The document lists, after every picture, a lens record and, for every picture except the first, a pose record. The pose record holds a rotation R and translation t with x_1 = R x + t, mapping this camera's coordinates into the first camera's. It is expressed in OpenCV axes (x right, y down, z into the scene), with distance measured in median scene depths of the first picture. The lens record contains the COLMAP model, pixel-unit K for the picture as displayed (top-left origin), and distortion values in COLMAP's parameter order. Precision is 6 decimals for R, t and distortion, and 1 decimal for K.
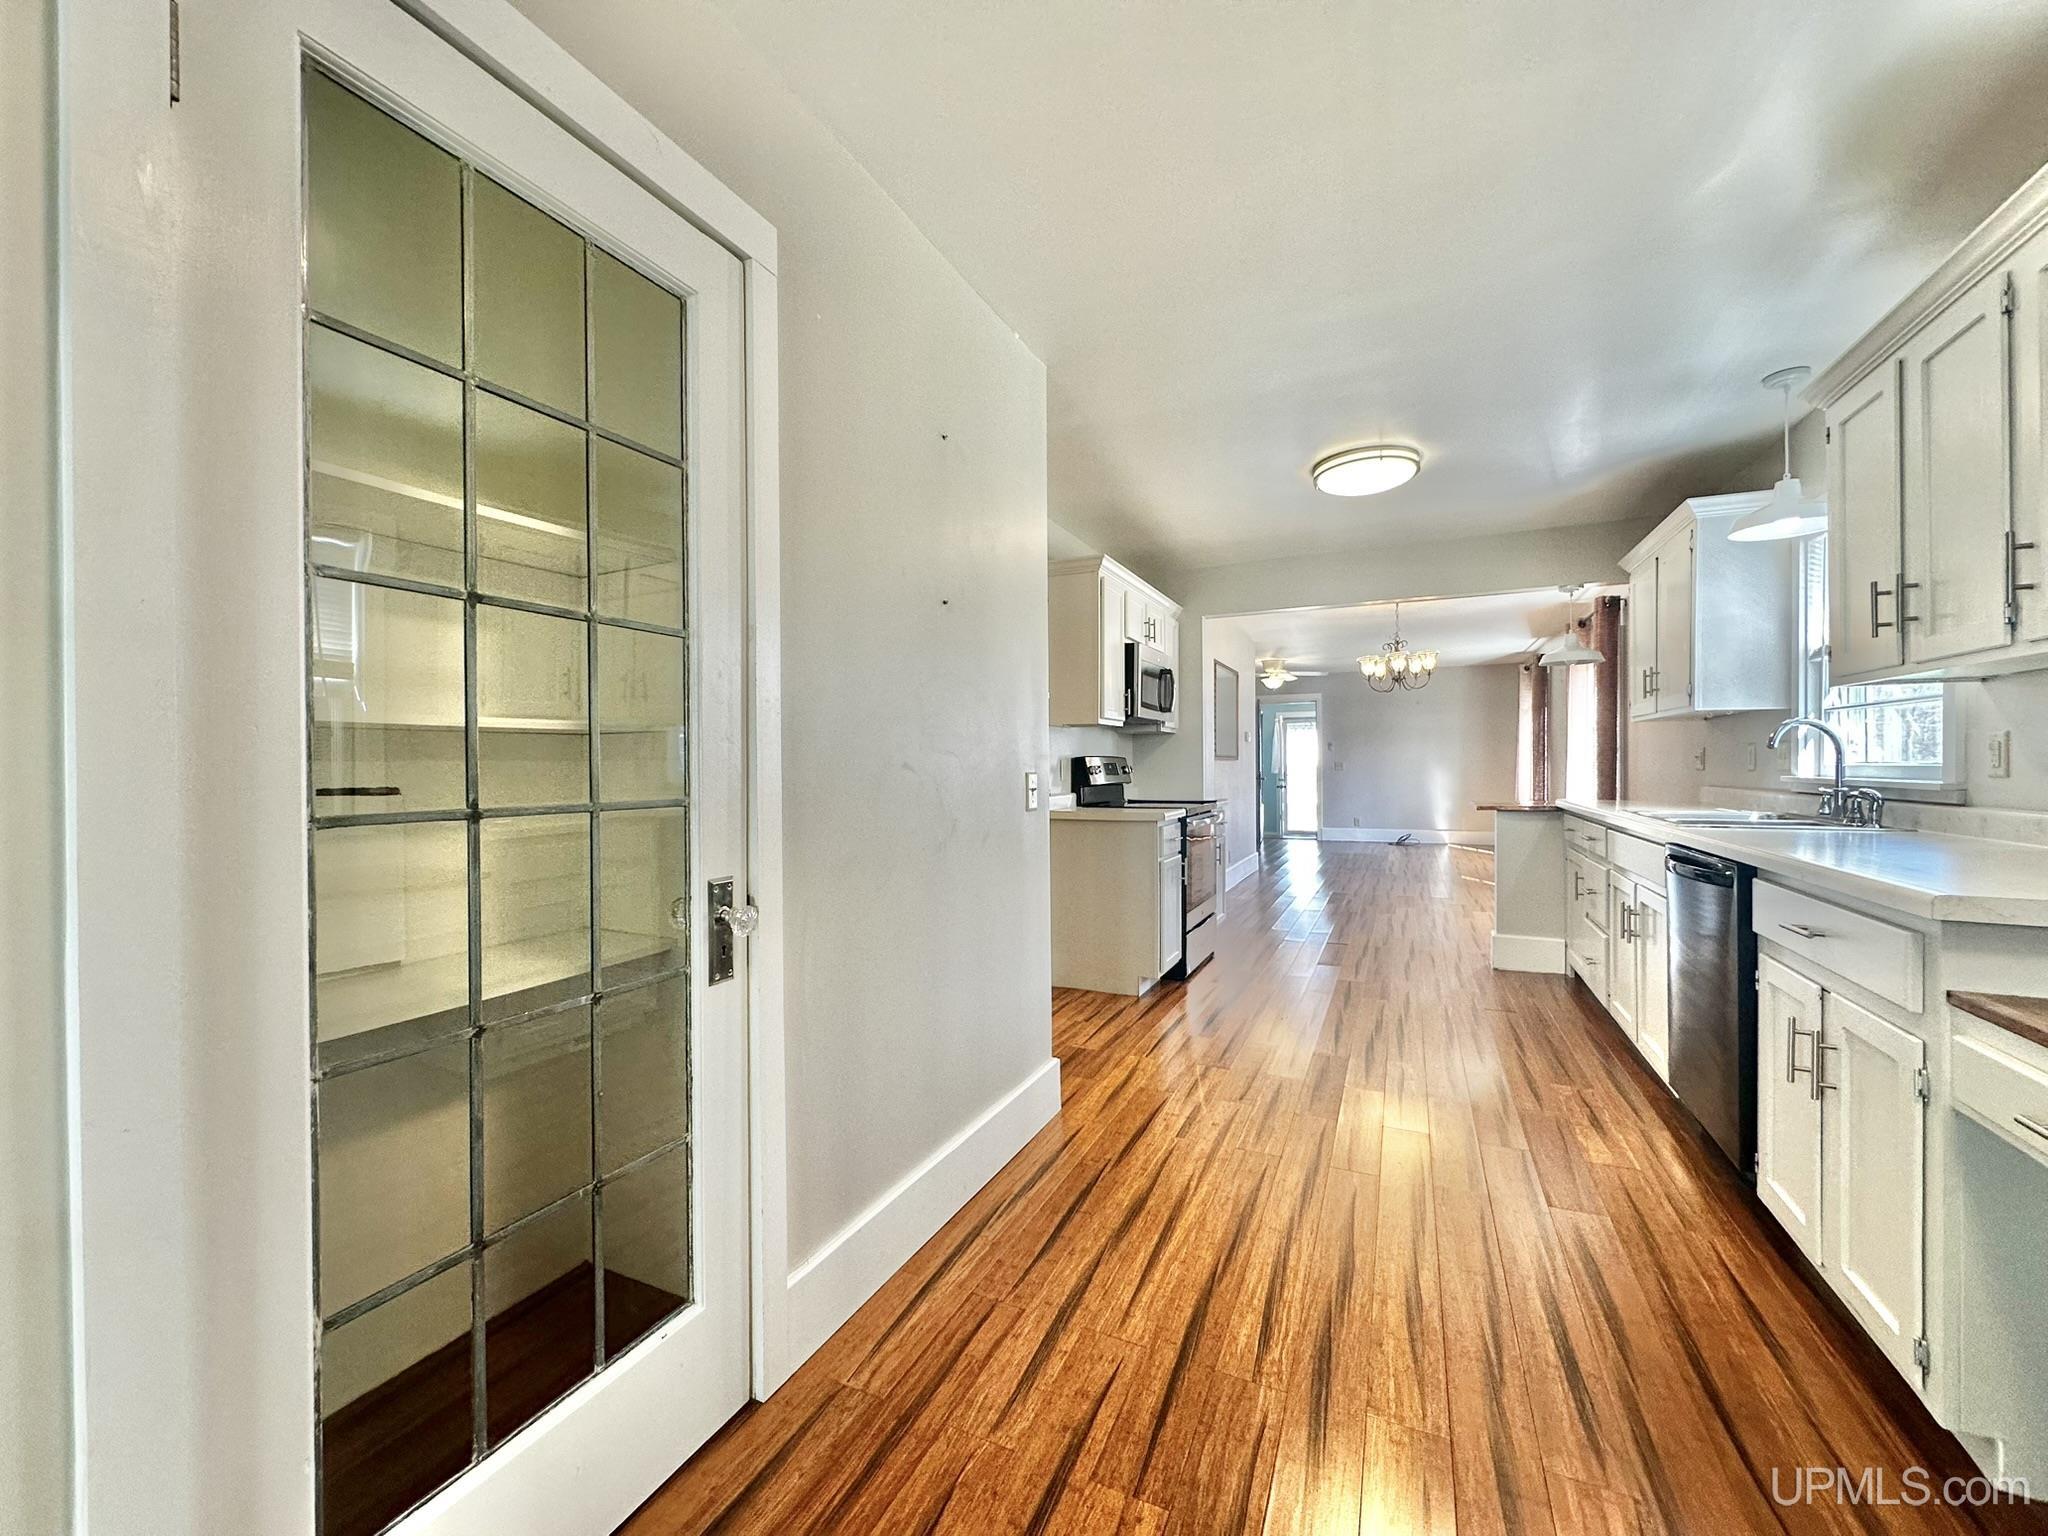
lens RADIAL K [[812.2, 0, 1023.8], [0, 812.2, 764.0], [0, 0, 1]] dist [-0.001333, -0.000258]
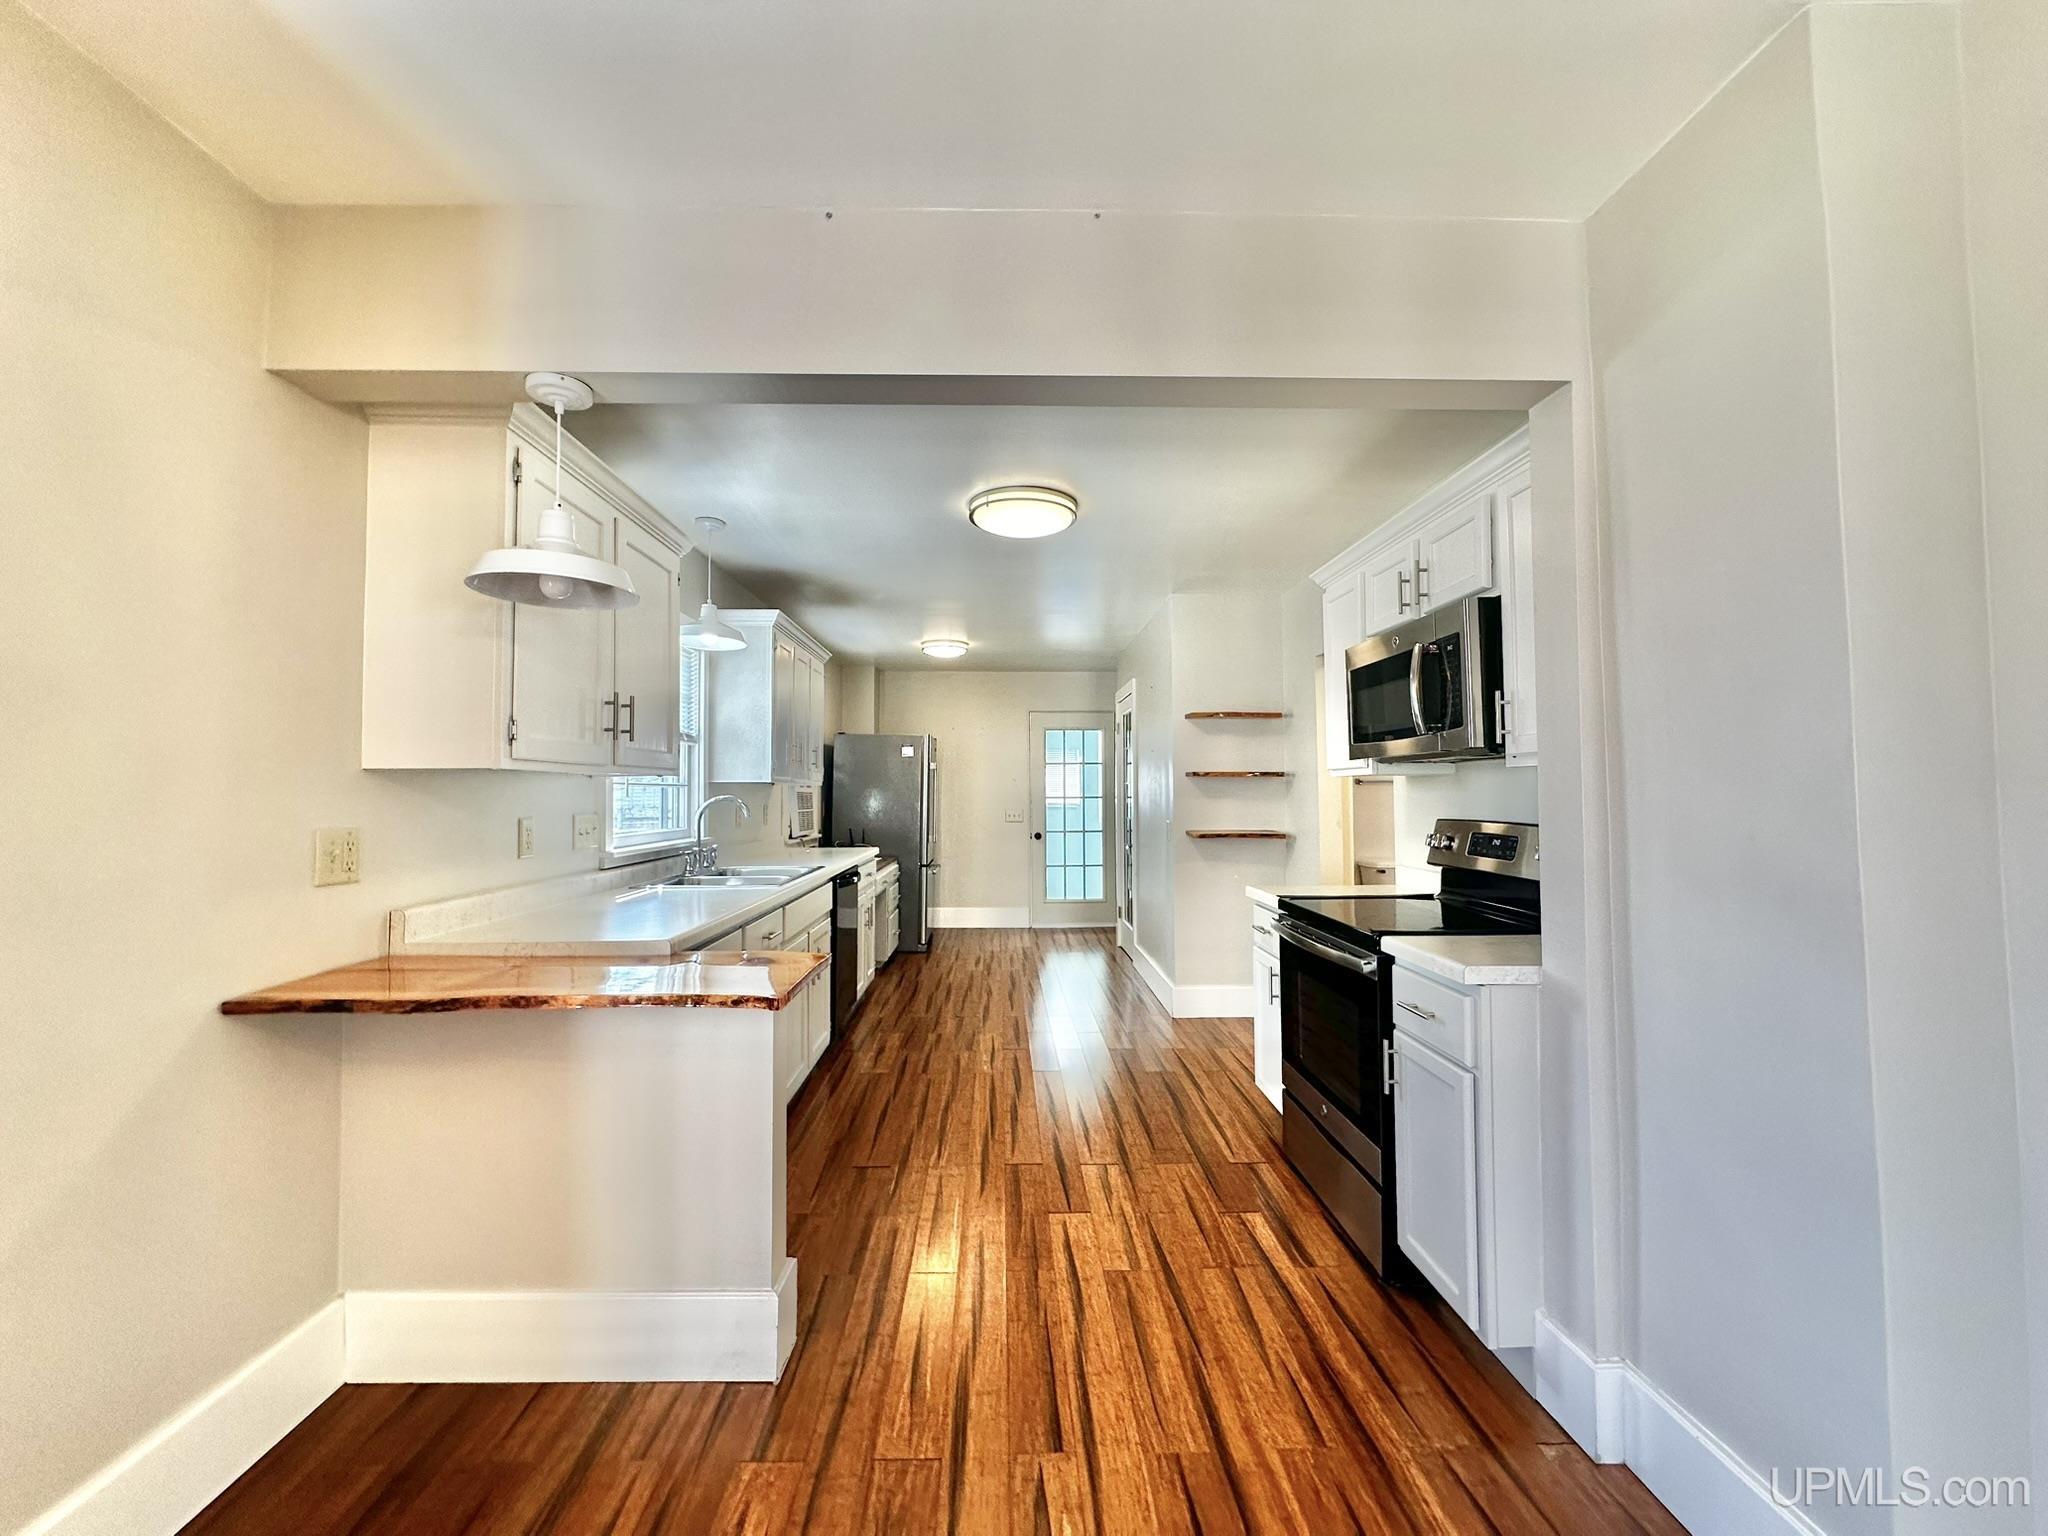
lens RADIAL K [[812.2, 0, 1023.8], [0, 812.2, 764.0], [0, 0, 1]] dist [-0.001333, -0.000258]
pose [[-0.892019, -0.012470, -0.451826, 1.606515], [0.002604, 0.999461, -0.032724, -0.088194], [0.451990, -0.030367, -0.891506, 3.478599]]
